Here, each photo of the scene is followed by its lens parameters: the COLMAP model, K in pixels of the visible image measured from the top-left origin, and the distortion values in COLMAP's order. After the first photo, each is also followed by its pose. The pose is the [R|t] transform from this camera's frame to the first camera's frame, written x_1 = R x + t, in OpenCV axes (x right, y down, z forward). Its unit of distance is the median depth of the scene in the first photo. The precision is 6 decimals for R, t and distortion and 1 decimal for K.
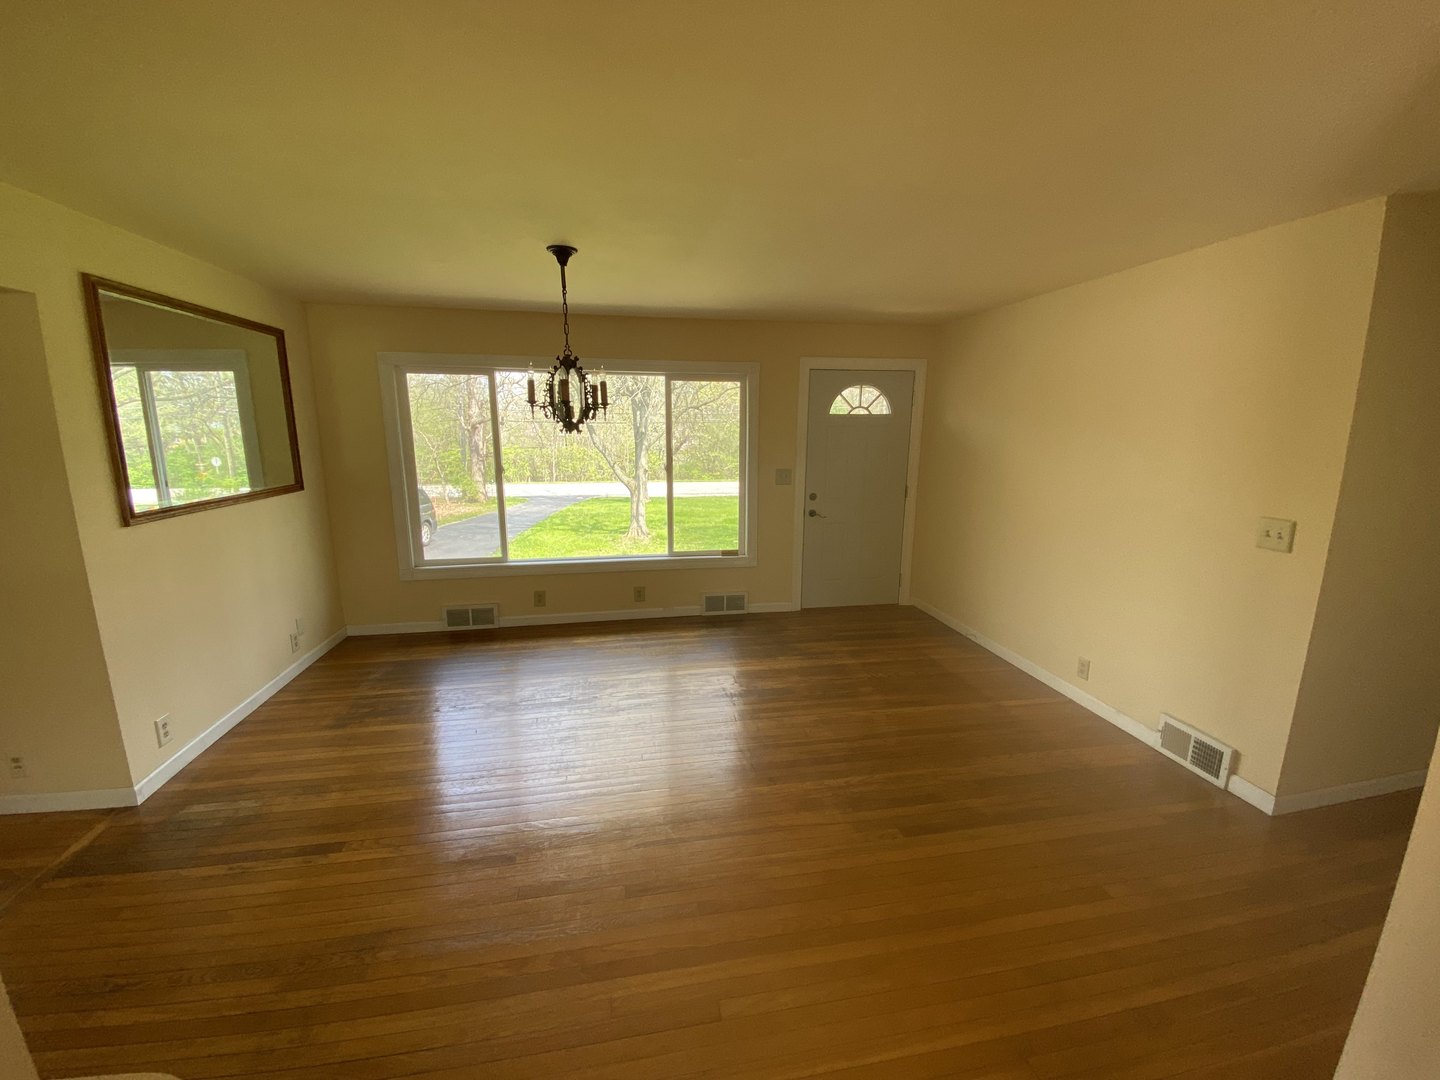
lens RADIAL K [[585.0, 0, 706.3], [0, 585.0, 531.9], [0, 0, 1]] dist [0.001988, -0.012849]
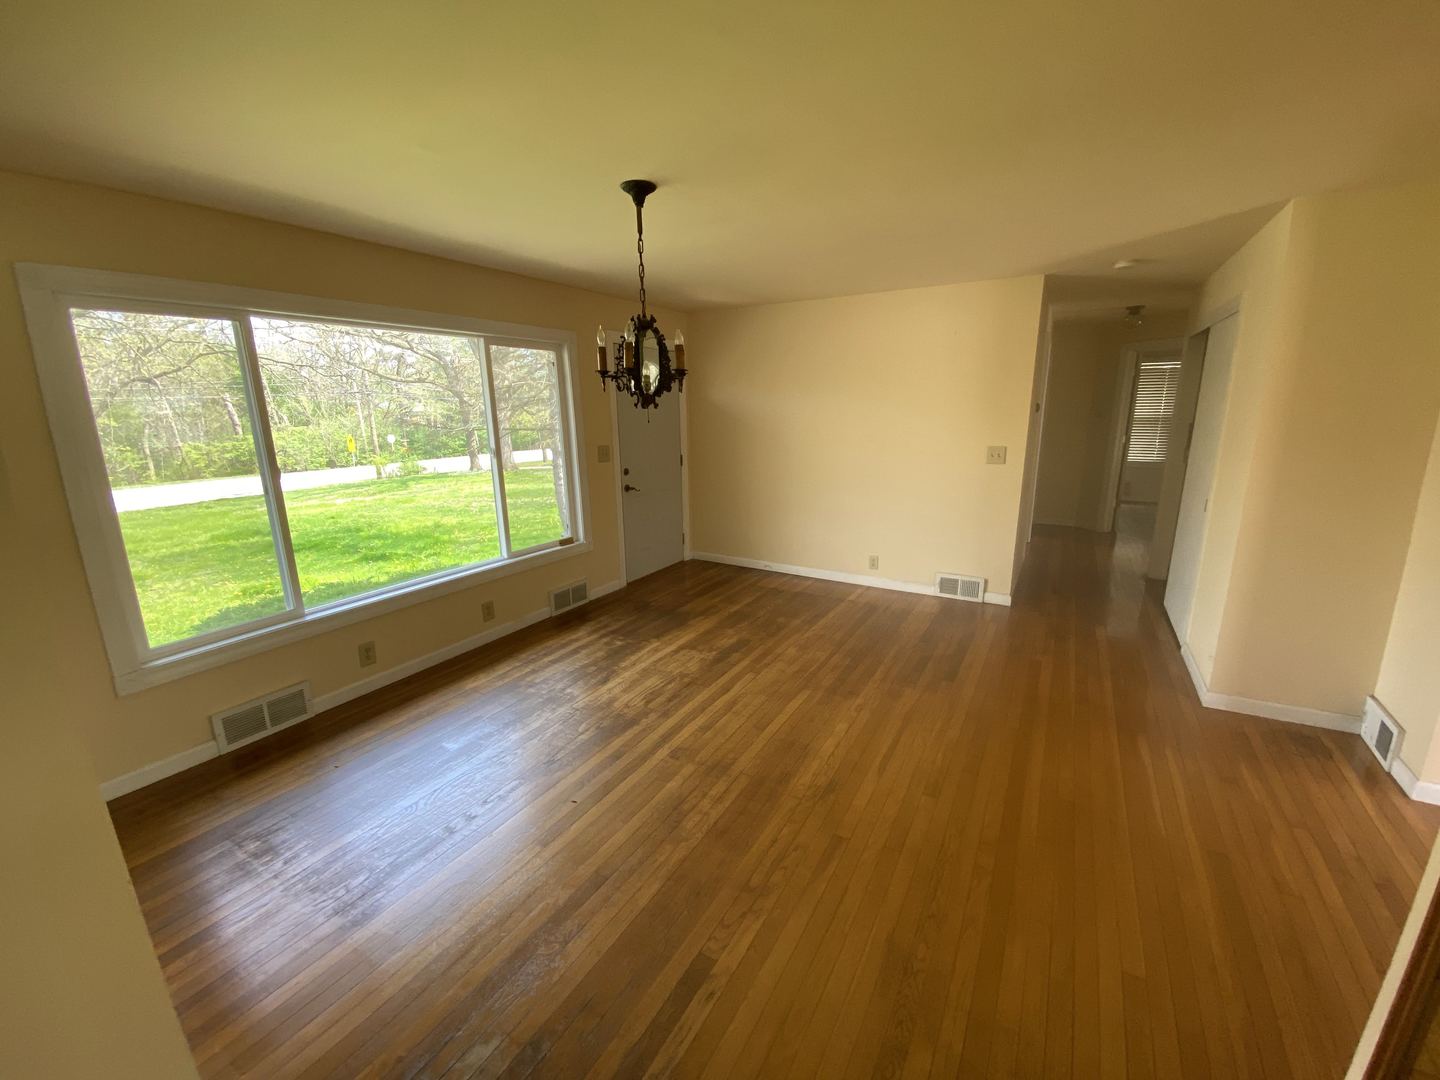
lens RADIAL K [[585.0, 0, 720.6], [0, 585.0, 536.7], [0, 0, 1]] dist [0.001988, -0.012849]
pose [[0.653156, -0.179885, 0.735546, -0.540902], [0.149526, 0.982886, 0.107596, -0.039012], [-0.742313, 0.039706, 0.668876, 0.231059]]
